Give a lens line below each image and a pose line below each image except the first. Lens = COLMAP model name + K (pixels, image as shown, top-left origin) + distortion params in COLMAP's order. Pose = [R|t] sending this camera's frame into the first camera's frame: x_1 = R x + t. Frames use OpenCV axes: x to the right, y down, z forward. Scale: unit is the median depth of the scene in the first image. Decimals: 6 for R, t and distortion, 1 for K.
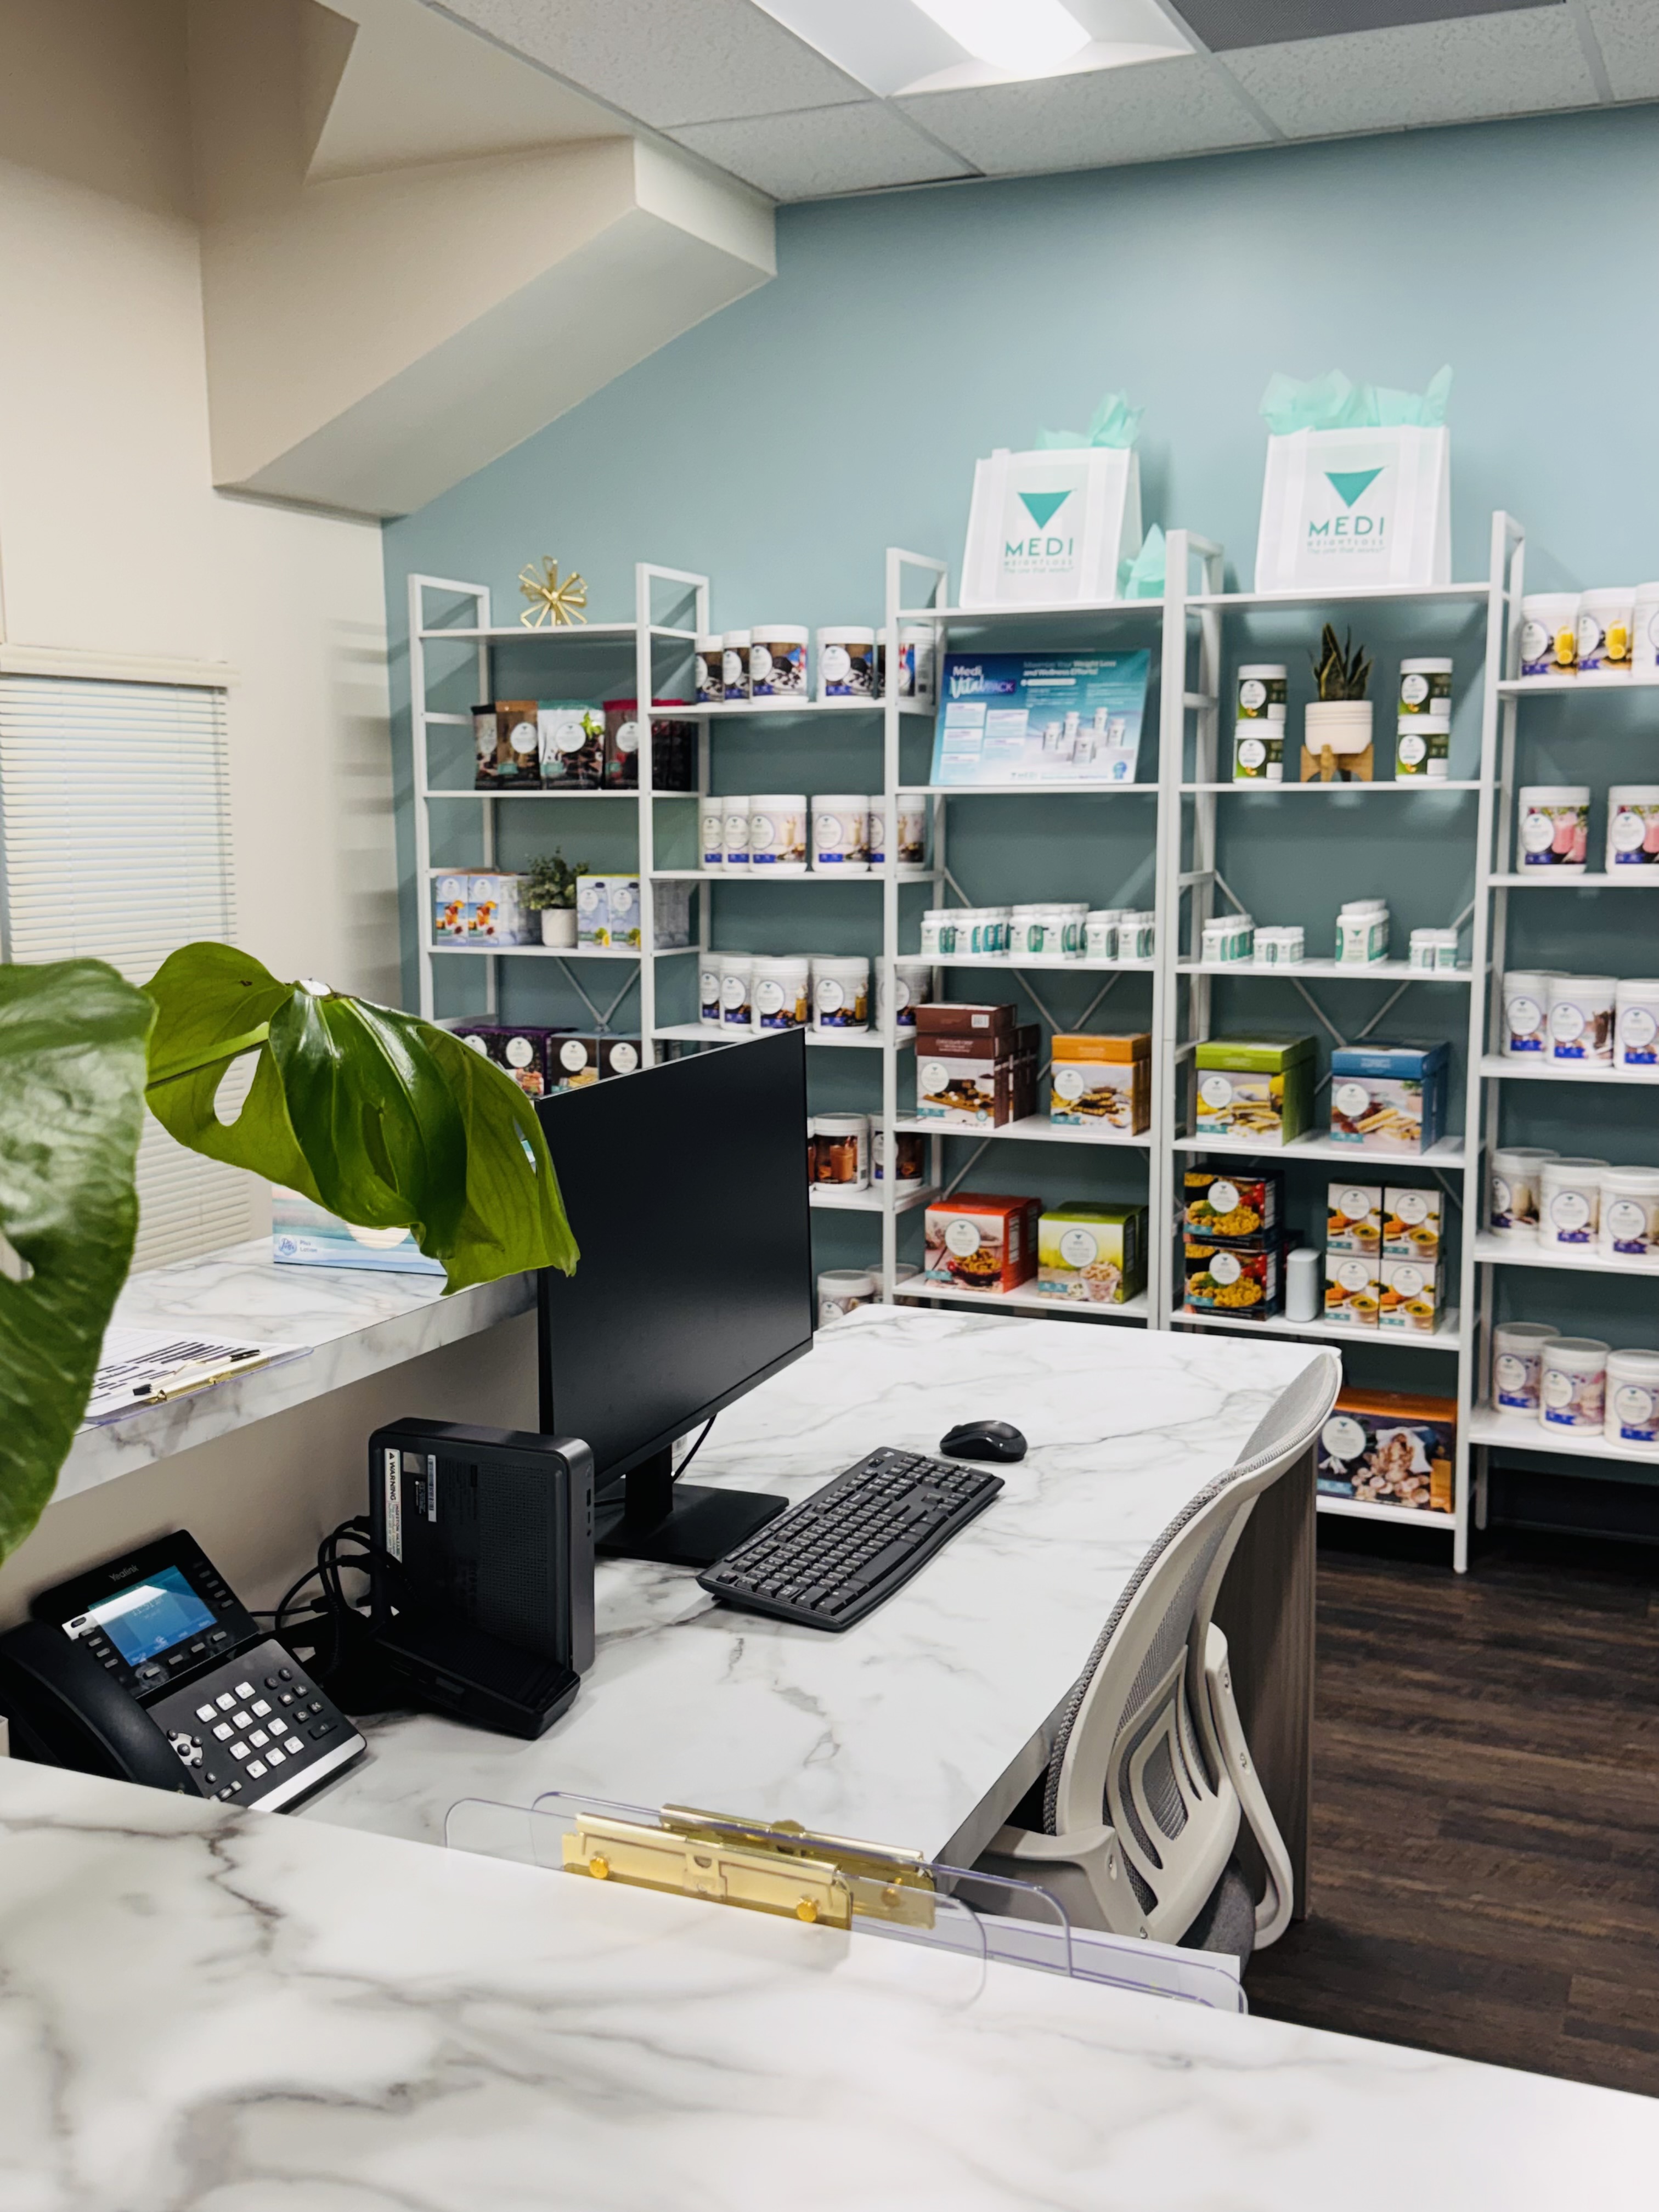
lens RADIAL K [[2261.0, 0, 828.1], [0, 2261.0, 1106.3], [0, 0, 1]] dist [0.003923, 0.000000]
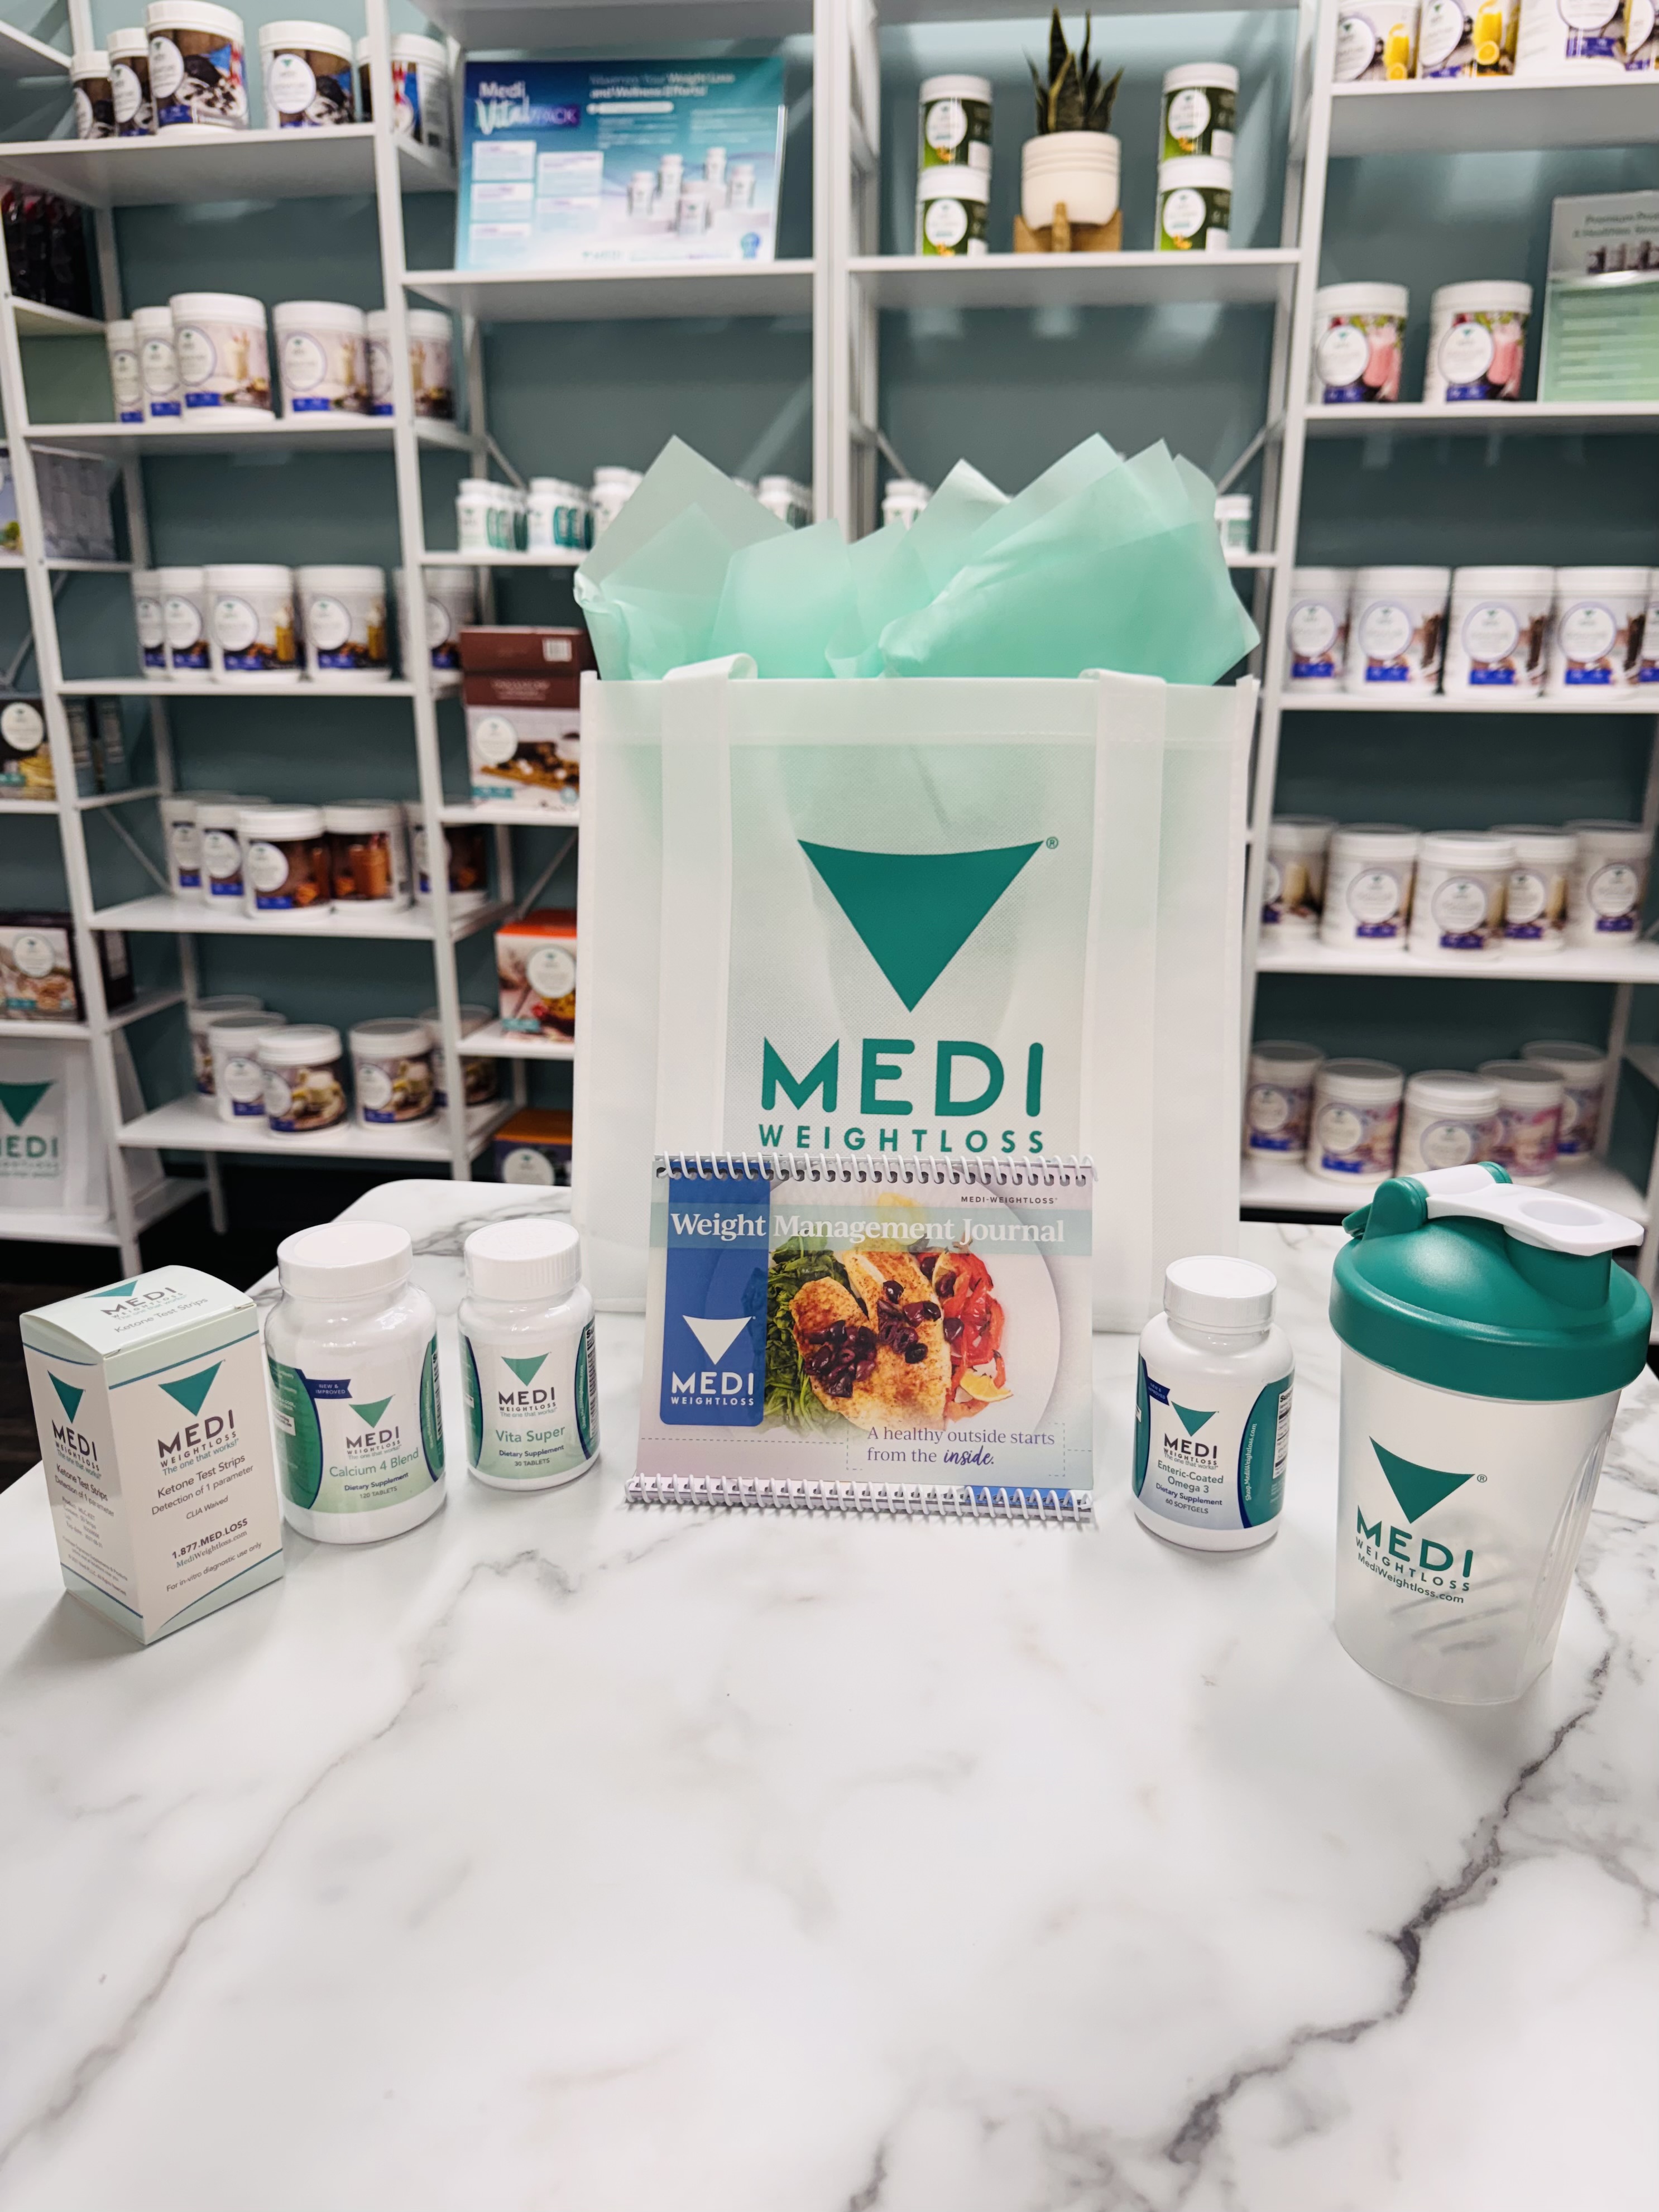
lens RADIAL K [[1574.2, 0, 824.6], [0, 1574.2, 1136.7], [0, 0, 1]] dist [0.005271, -0.020505]
pose [[0.966651, -0.078074, 0.243906, 0.018111], [0.032436, 0.982051, 0.185804, 0.020444], [-0.254035, -0.171696, 0.951833, 0.502410]]
